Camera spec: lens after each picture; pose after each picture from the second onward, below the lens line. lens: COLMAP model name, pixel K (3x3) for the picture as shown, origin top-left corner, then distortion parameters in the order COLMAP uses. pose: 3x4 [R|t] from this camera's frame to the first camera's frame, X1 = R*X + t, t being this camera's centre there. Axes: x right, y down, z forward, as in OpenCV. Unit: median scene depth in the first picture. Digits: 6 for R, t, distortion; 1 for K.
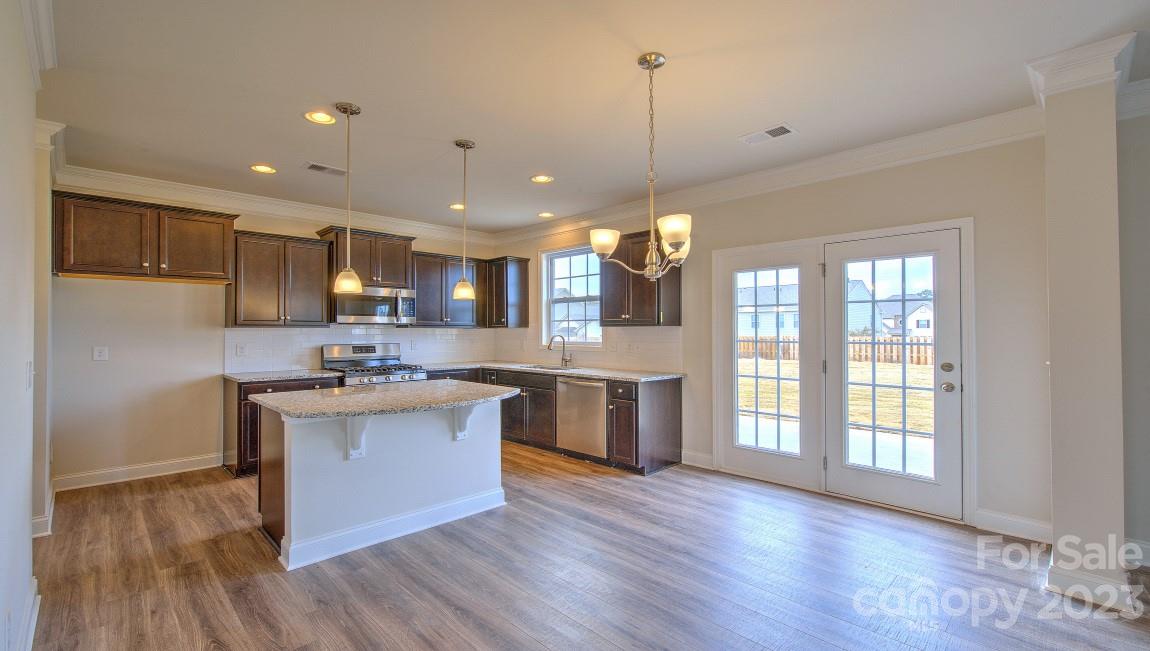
lens RADIAL K [[492.9, 0, 575.0], [0, 492.9, 325.5], [0, 0, 1]] dist [0.002033, 0.000274]
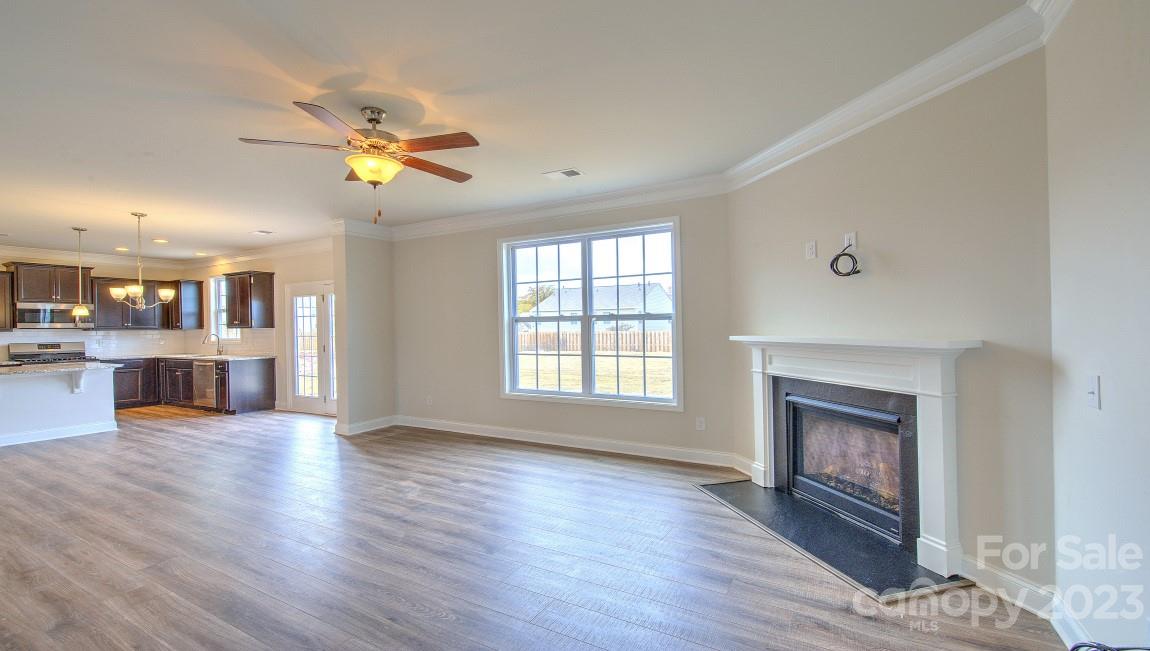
lens RADIAL K [[492.9, 0, 575.0], [0, 492.9, 325.5], [0, 0, 1]] dist [0.002033, 0.000274]
pose [[0.964319, -0.010721, 0.264527, 0.829957], [0.009165, 0.999933, 0.007119, -0.009933], [-0.264586, -0.004441, 0.964352, -0.973894]]
